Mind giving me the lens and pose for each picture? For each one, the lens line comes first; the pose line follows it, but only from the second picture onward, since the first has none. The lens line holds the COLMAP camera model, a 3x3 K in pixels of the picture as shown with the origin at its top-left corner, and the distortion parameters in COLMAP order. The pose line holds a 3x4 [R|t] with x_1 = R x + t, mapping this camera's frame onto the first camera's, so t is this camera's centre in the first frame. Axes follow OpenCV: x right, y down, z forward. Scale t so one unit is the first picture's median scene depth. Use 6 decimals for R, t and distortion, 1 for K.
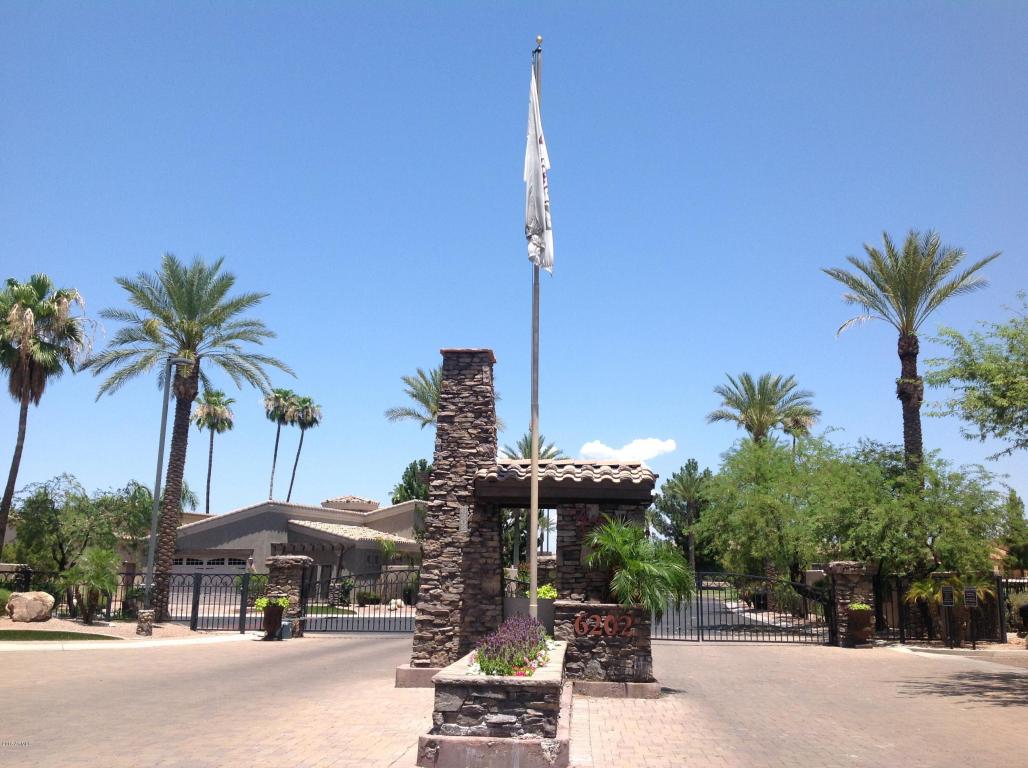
lens RADIAL K [[967.1, 0, 514.0], [0, 967.1, 384.0], [0, 0, 1]] dist [0.116262, -0.007714]
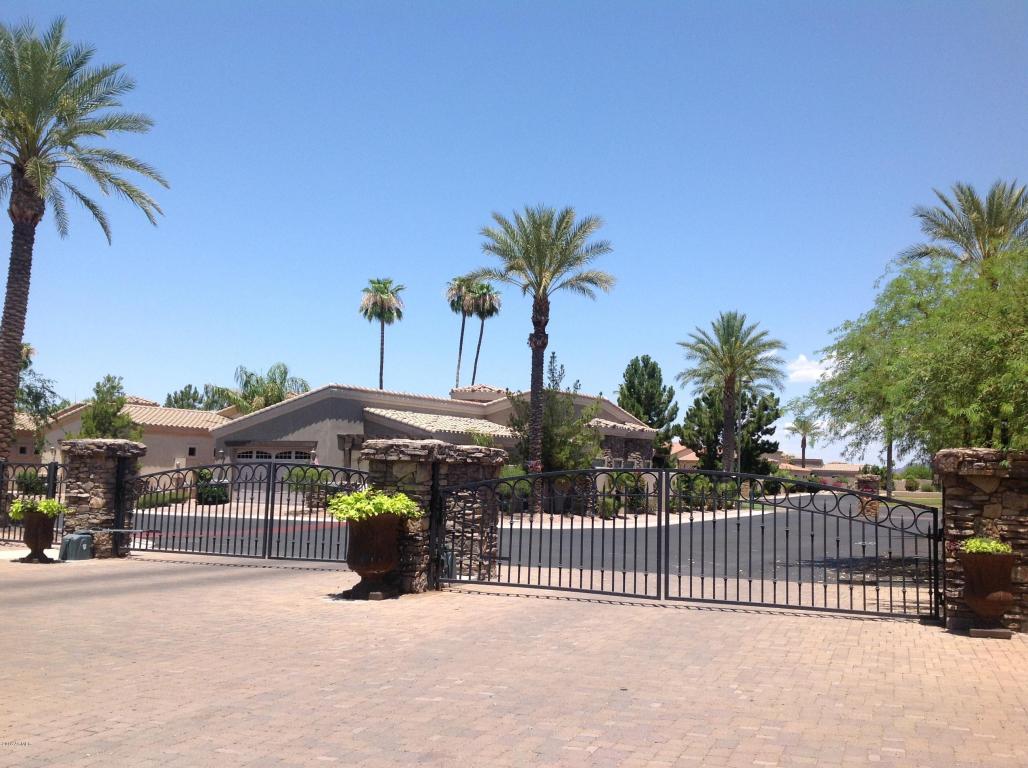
lens RADIAL K [[967.1, 0, 514.0], [0, 967.1, 384.0], [0, 0, 1]] dist [0.116262, -0.007714]
pose [[0.957851, -0.010744, -0.287064, 0.133723], [0.037916, 0.995286, 0.089265, 0.050691], [0.284751, -0.096387, 0.953743, 0.250524]]
